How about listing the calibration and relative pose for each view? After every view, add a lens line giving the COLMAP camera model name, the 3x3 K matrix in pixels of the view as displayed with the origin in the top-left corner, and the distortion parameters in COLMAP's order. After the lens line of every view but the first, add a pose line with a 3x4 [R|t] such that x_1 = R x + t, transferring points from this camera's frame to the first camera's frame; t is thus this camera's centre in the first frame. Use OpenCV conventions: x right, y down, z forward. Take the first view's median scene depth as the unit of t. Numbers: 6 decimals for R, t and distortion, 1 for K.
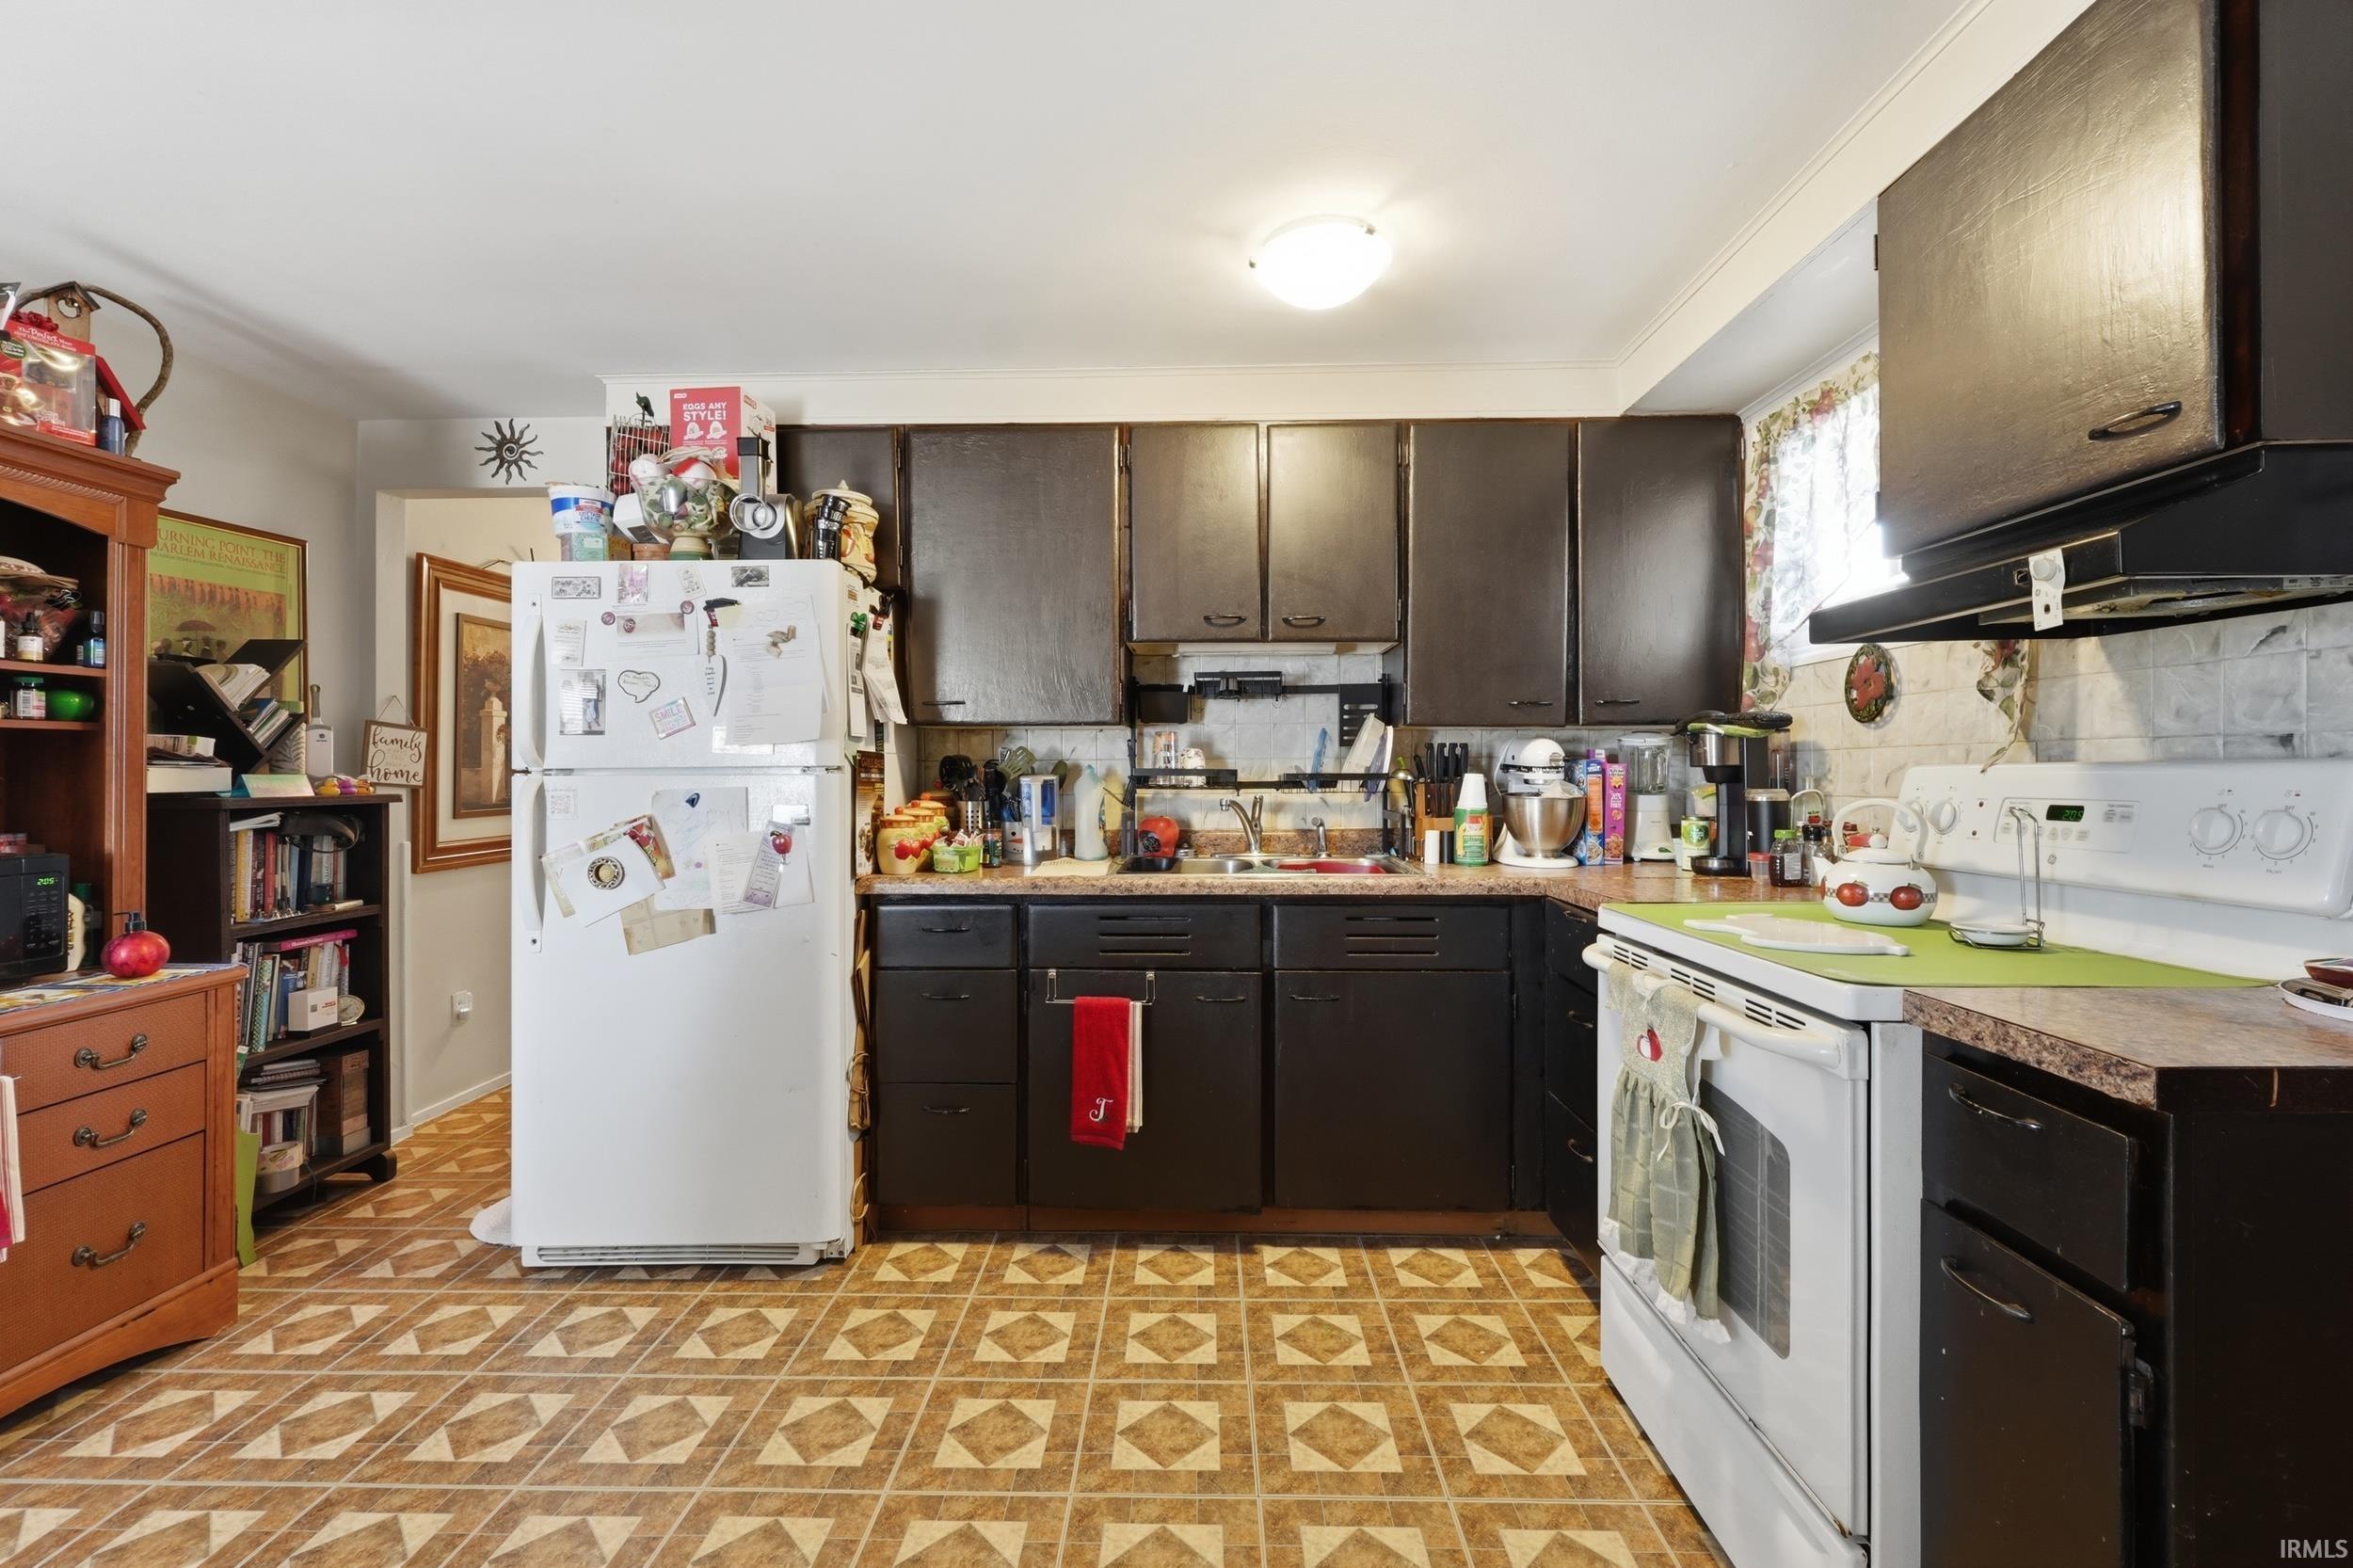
lens RADIAL K [[993.5, 0, 1175.5], [0, 993.5, 767.8], [0, 0, 1]] dist [0.001188, 0.000230]
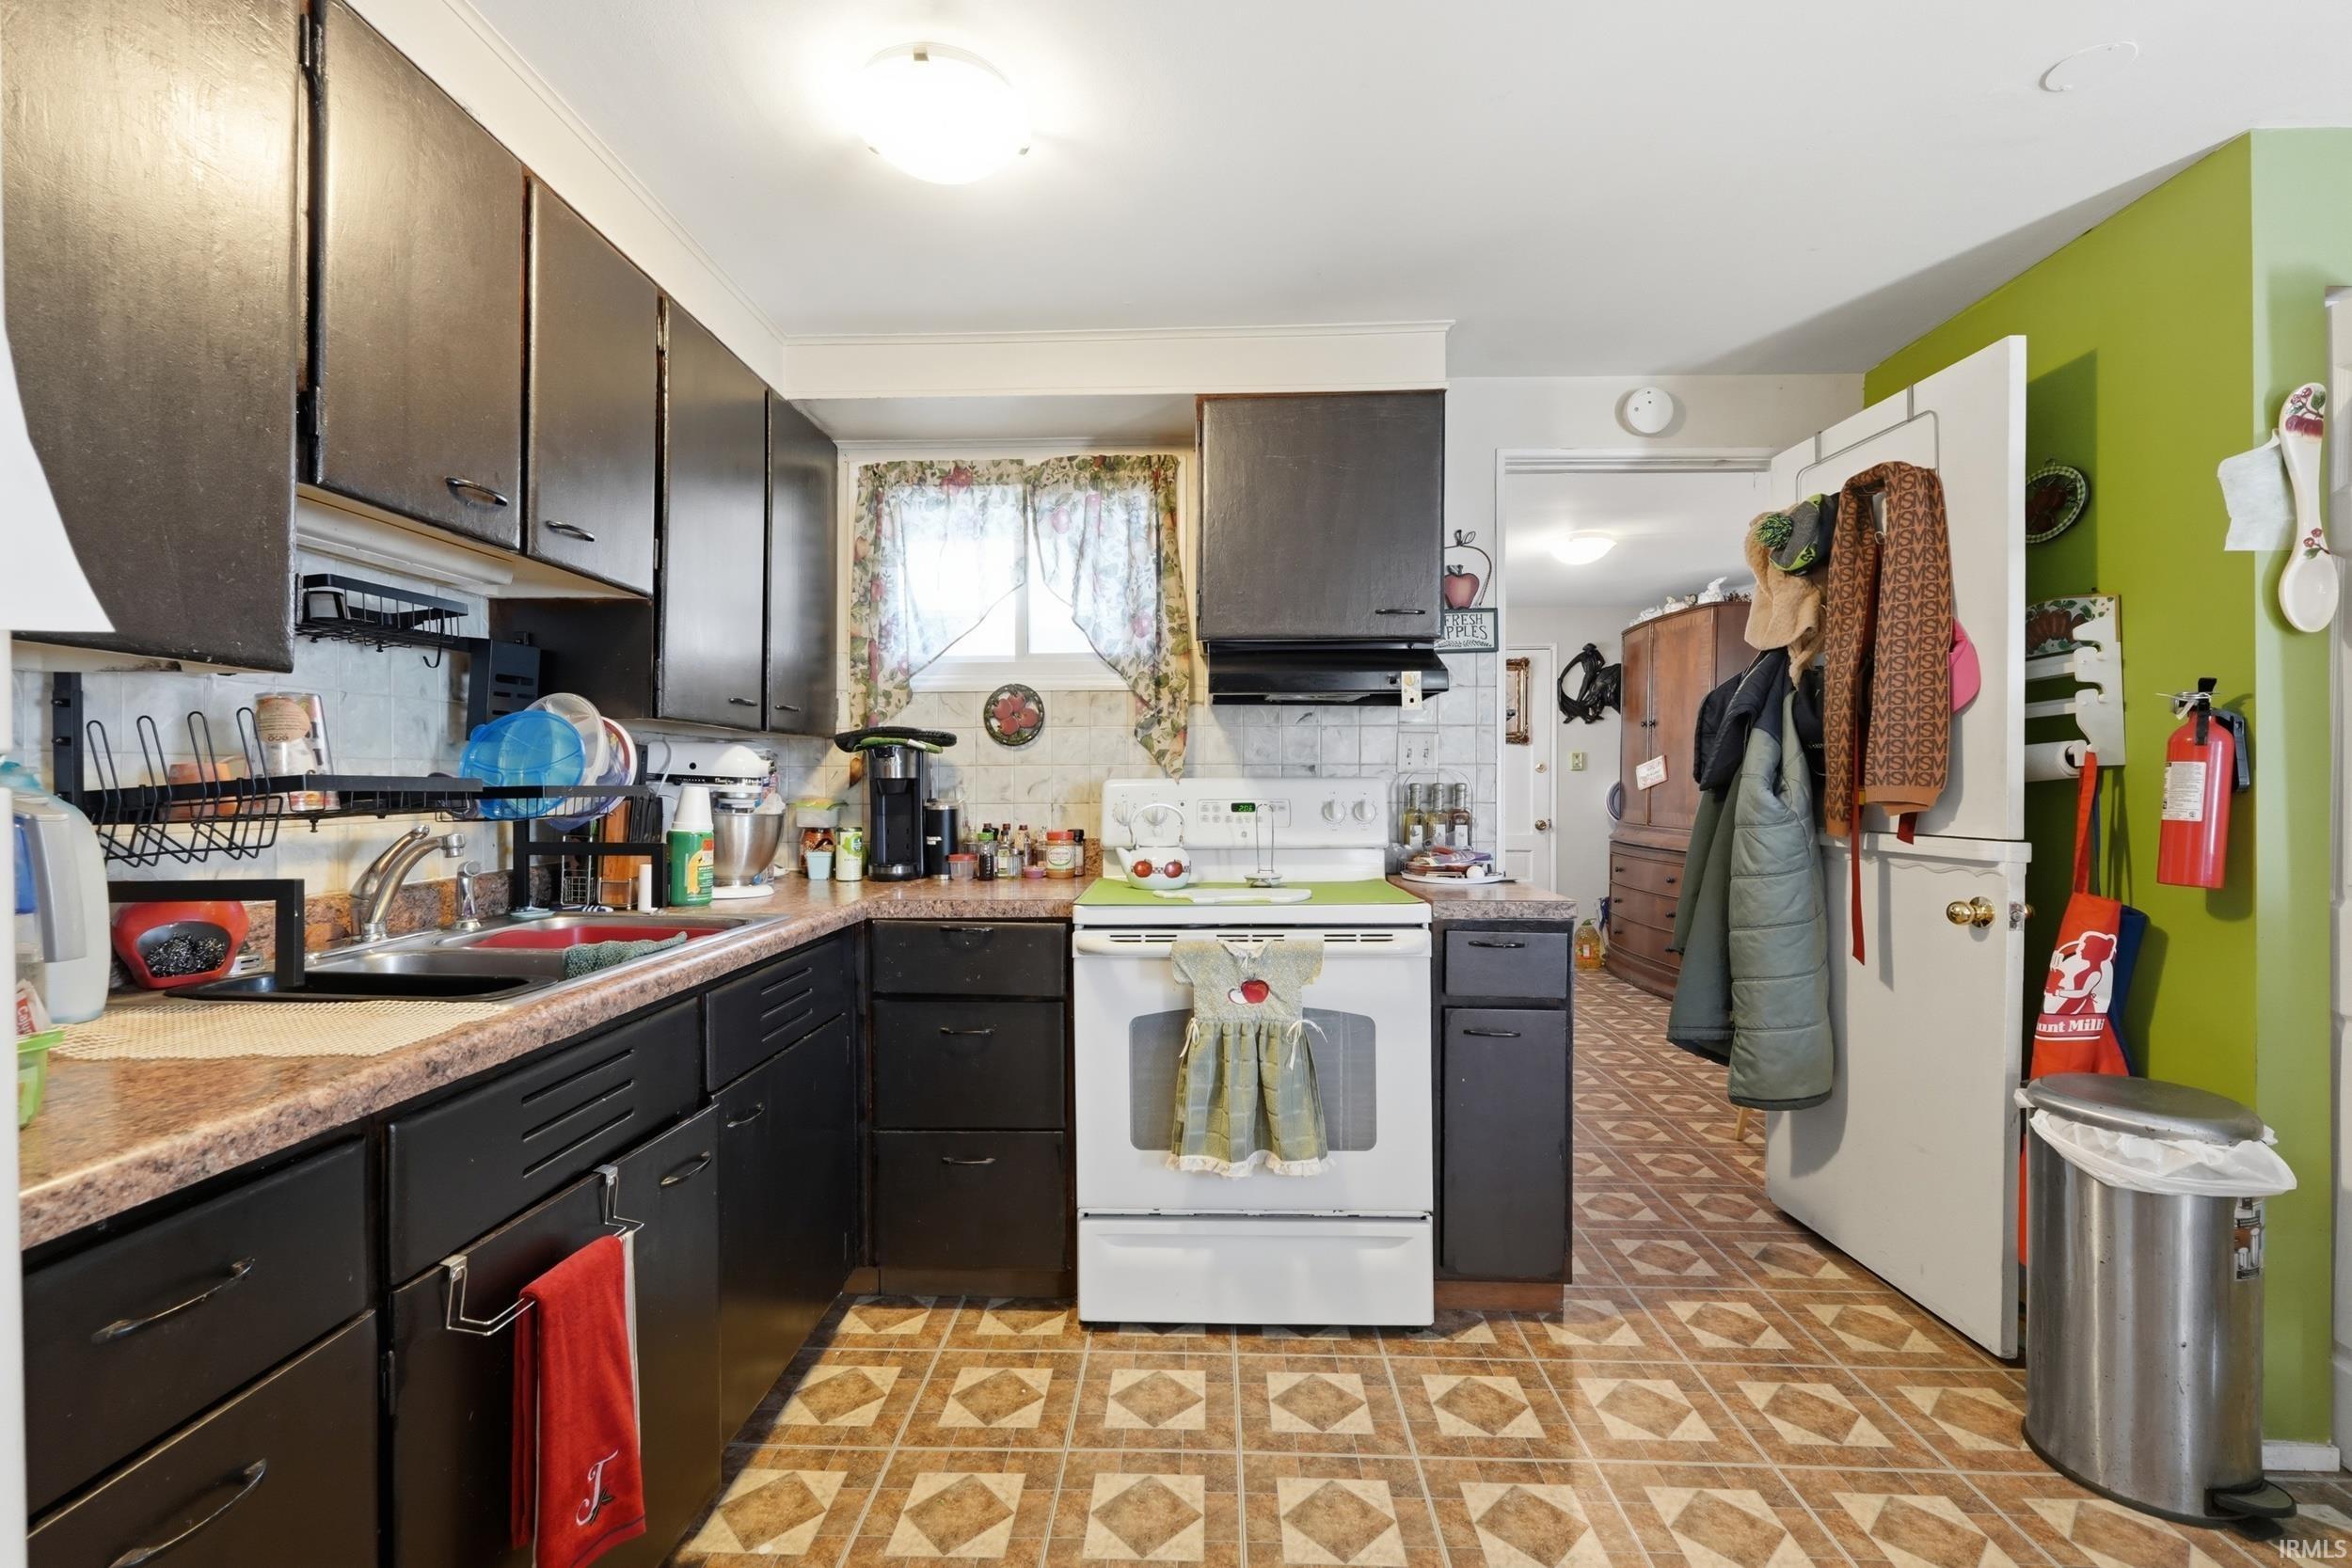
lens RADIAL K [[1013.0, 0, 1172.8], [0, 1013.0, 788.6], [0, 0, 1]] dist [0.000182, 0.000315]
pose [[0.008350, -0.002566, 0.999962, -0.769914], [-0.001772, 0.999995, 0.002581, 0.007613], [-0.999964, -0.001793, 0.008346, 0.988867]]
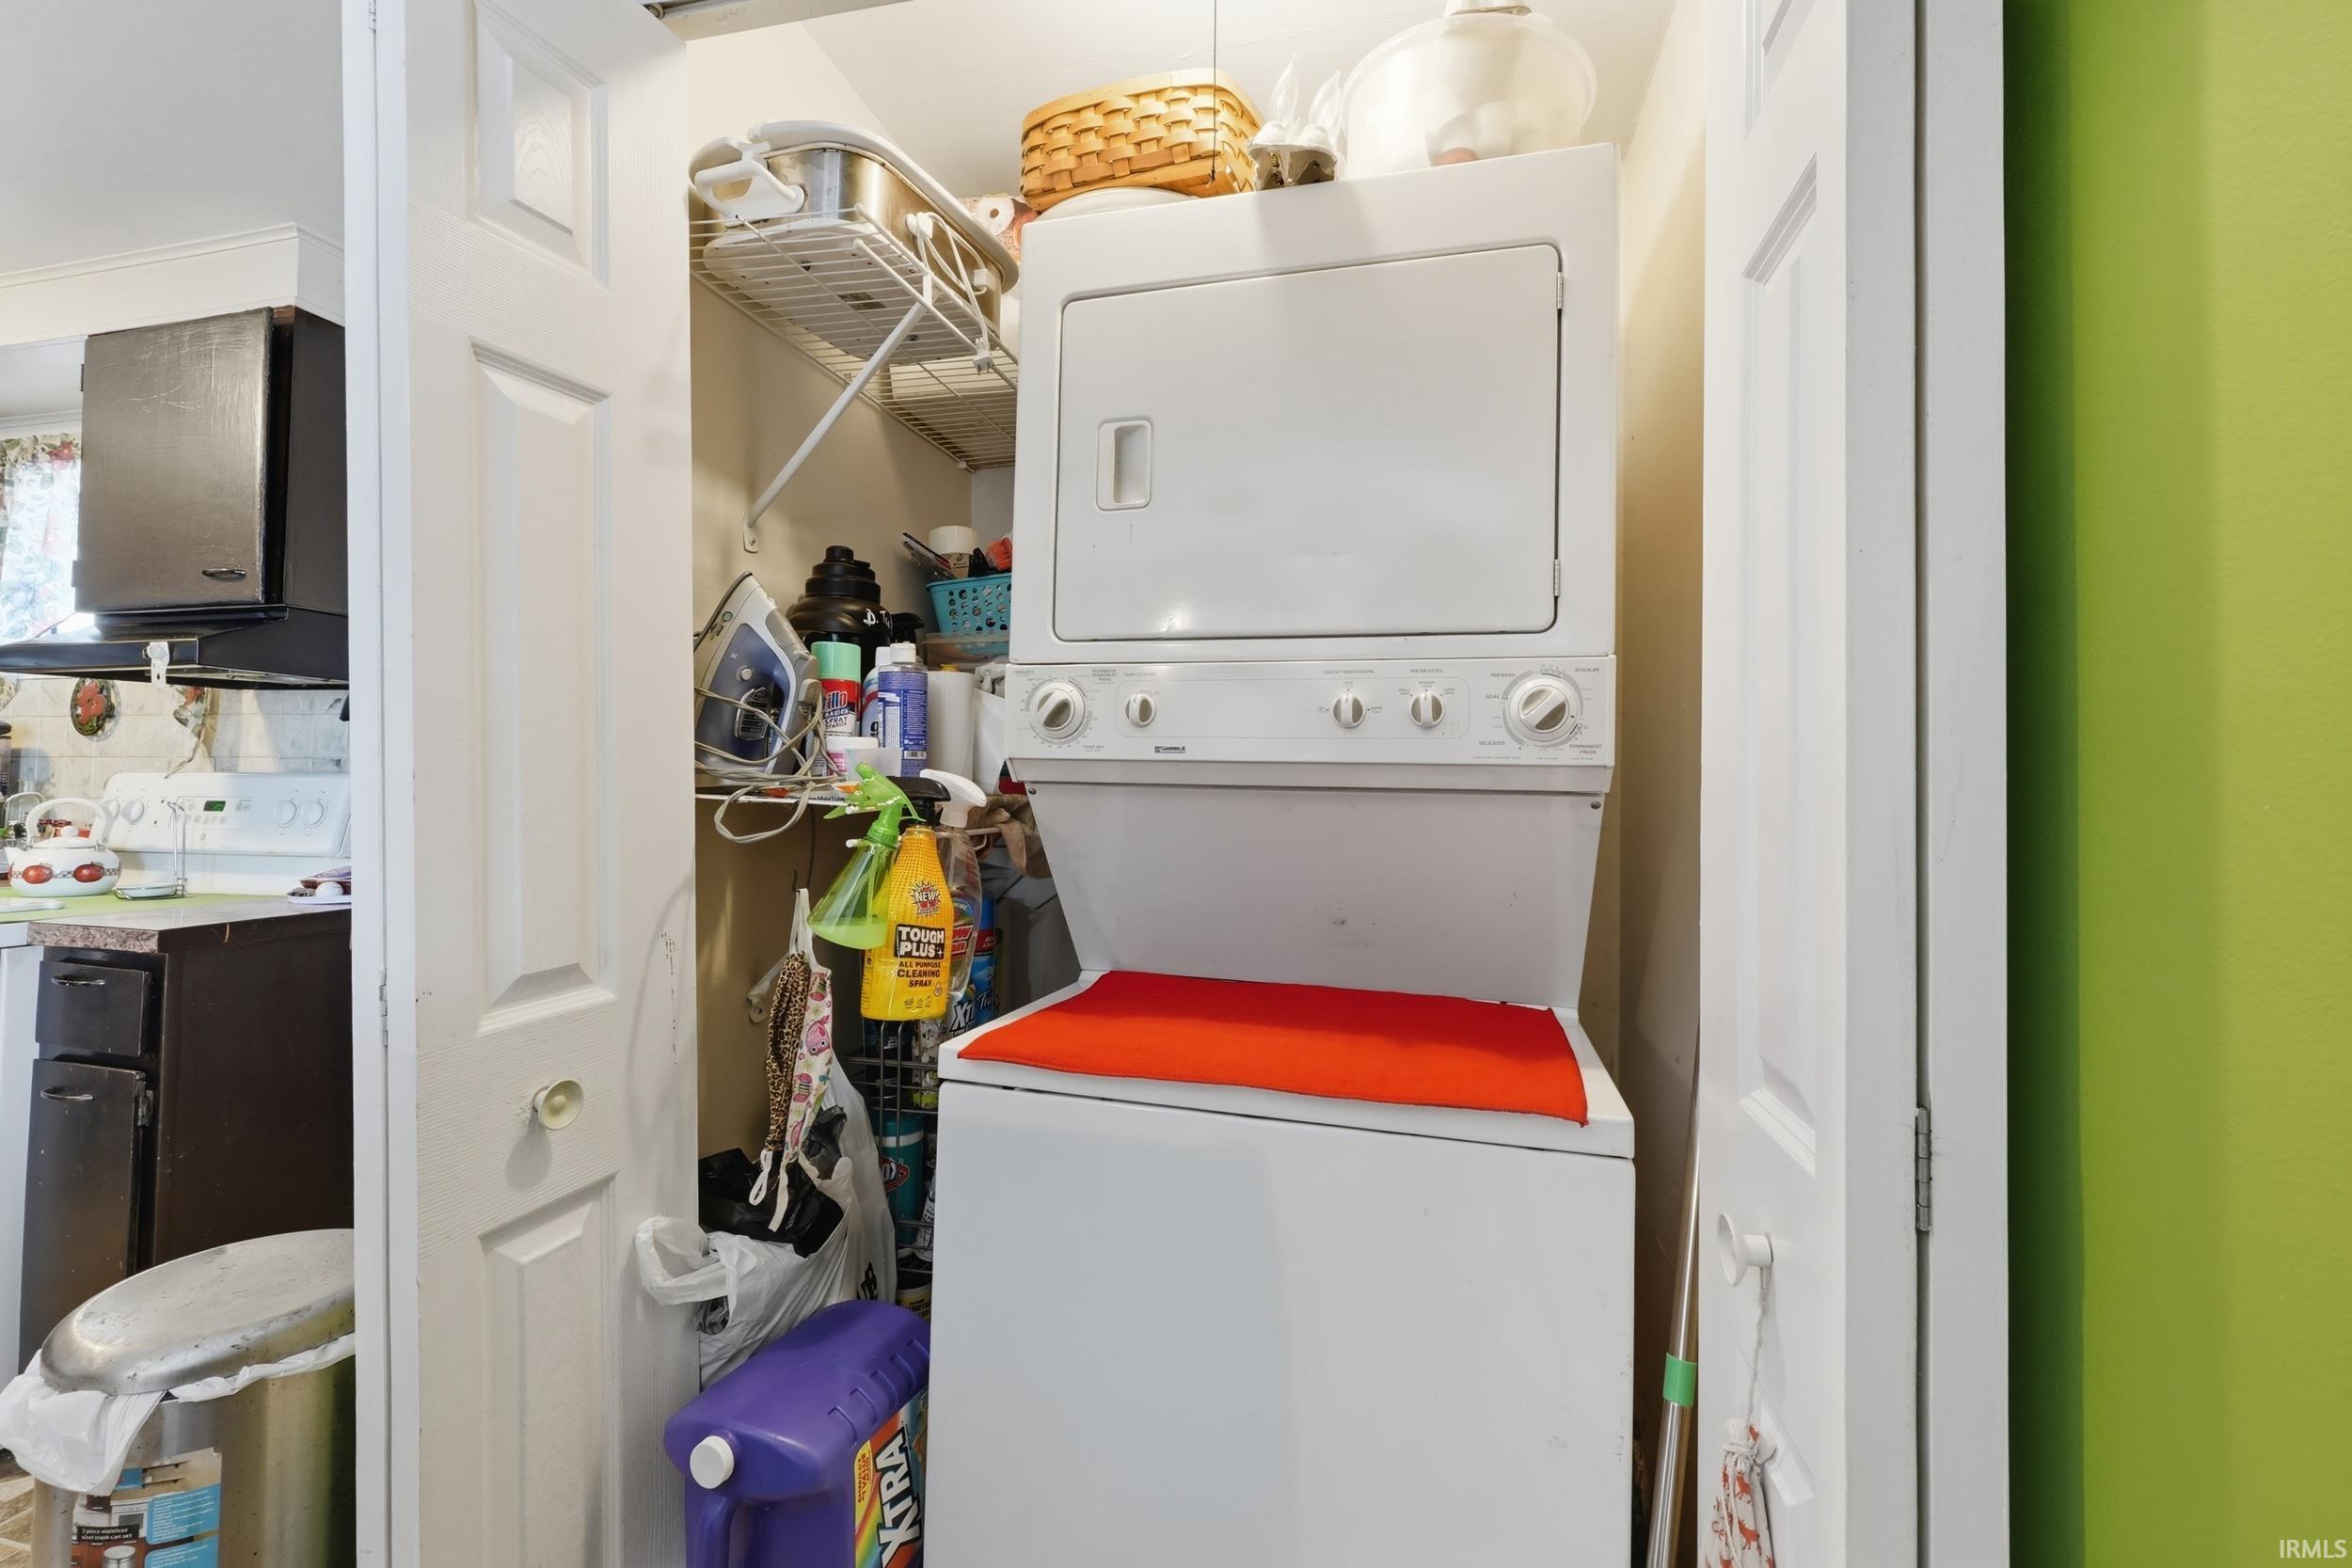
lens RADIAL K [[1009.3, 0, 1175.0], [0, 1009.3, 763.2], [0, 0, 1]] dist [0.000636, 0.000204]
pose [[0.217380, 0.035665, 0.975435, -0.248053], [-0.018804, 0.999300, -0.032347, 0.002660], [-0.975906, -0.011310, 0.217899, -0.663029]]
